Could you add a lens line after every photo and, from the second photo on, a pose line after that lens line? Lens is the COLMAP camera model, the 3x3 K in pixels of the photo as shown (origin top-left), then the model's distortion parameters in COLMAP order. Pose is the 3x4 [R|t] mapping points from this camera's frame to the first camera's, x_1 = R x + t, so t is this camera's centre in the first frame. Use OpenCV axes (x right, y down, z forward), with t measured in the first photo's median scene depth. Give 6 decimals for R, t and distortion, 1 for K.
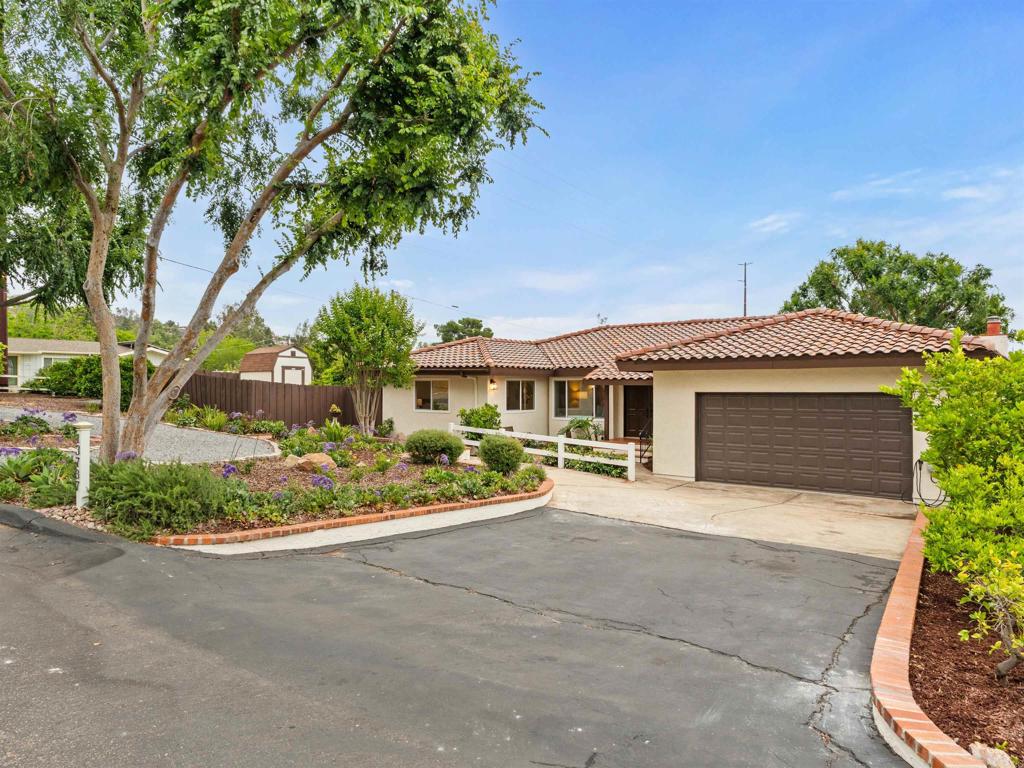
lens RADIAL K [[654.6, 0, 510.6], [0, 654.6, 384.4], [0, 0, 1]] dist [-0.002473, -0.000335]
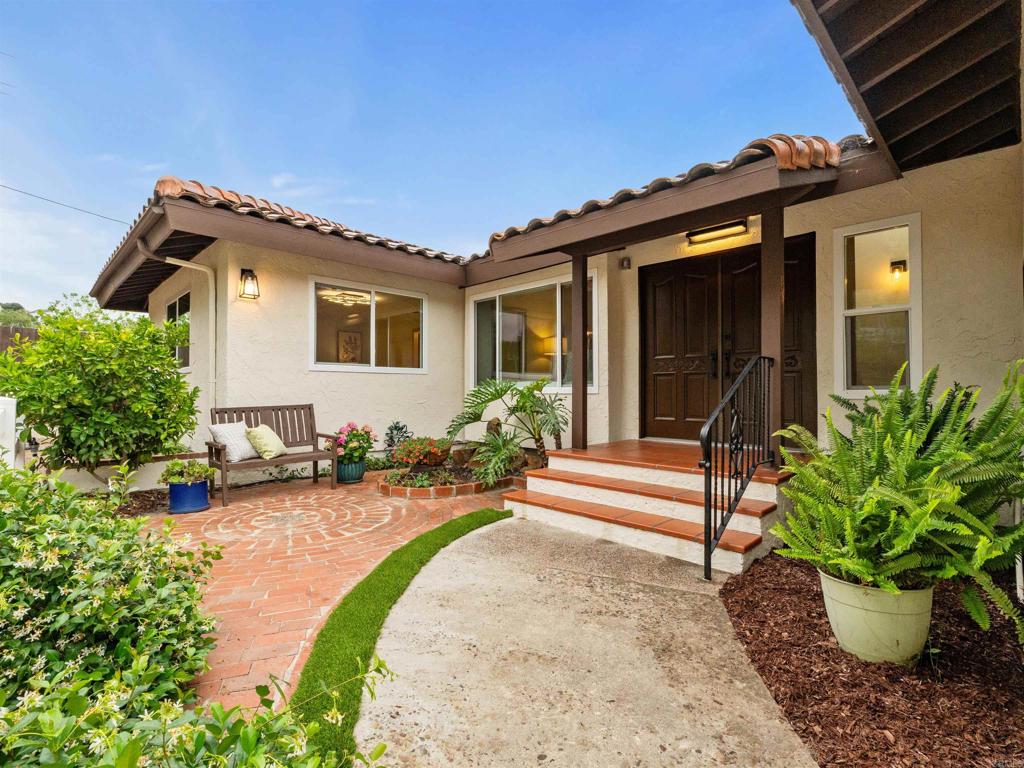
lens RADIAL K [[465.4, 0, 515.6], [0, 465.4, 382.4], [0, 0, 1]] dist [-0.000165, -0.000001]
pose [[0.995737, 0.000902, -0.092229, 0.128025], [-0.001154, 0.999996, -0.002681, 0.050548], [0.092226, 0.002776, 0.995734, 0.735706]]
